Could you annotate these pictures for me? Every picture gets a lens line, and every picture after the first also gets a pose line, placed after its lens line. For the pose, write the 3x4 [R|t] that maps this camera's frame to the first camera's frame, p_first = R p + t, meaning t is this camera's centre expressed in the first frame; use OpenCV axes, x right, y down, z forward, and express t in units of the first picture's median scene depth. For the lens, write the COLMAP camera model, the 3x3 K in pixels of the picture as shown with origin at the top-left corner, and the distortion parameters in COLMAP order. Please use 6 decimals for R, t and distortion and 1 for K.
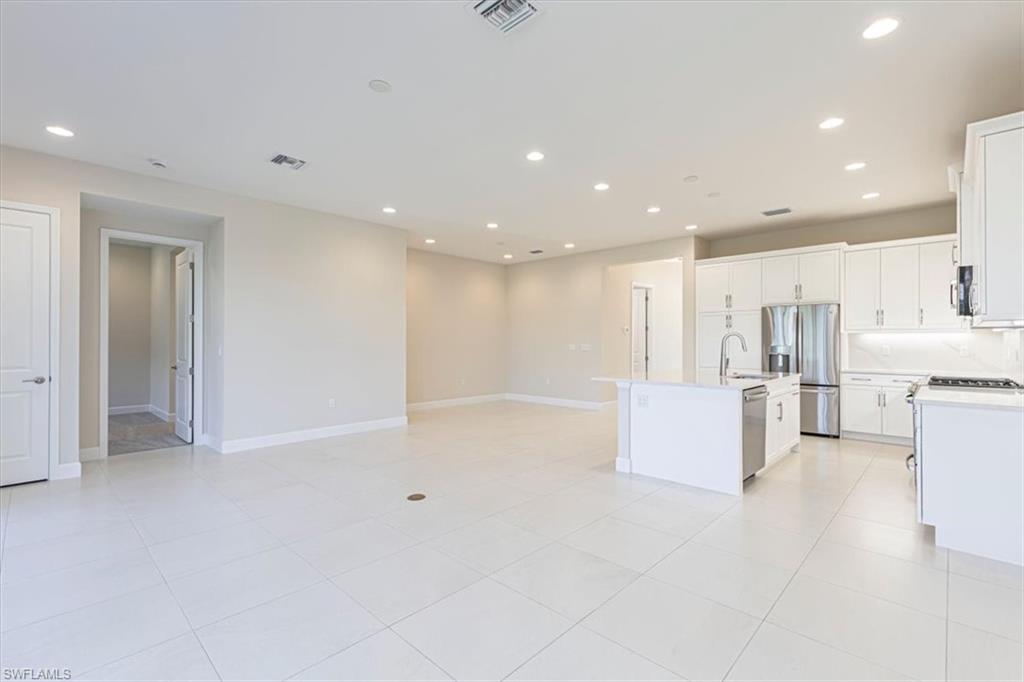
lens RADIAL K [[464.1, 0, 516.1], [0, 464.1, 340.5], [0, 0, 1]] dist [0.005586, 0.001958]
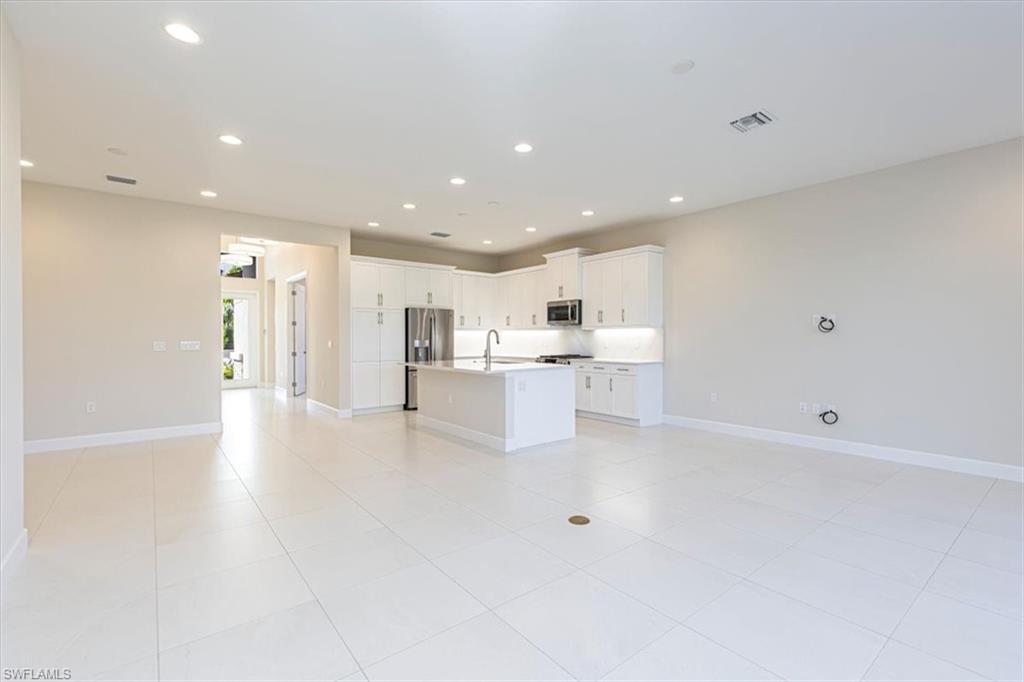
lens RADIAL K [[464.1, 0, 510.1], [0, 464.1, 338.8], [0, 0, 1]] dist [0.005586, 0.001958]
pose [[0.141885, -0.002044, 0.989881, -0.633236], [-0.007322, 0.999968, 0.003115, 0.002413], [-0.989856, -0.007690, 0.141865, 0.591252]]
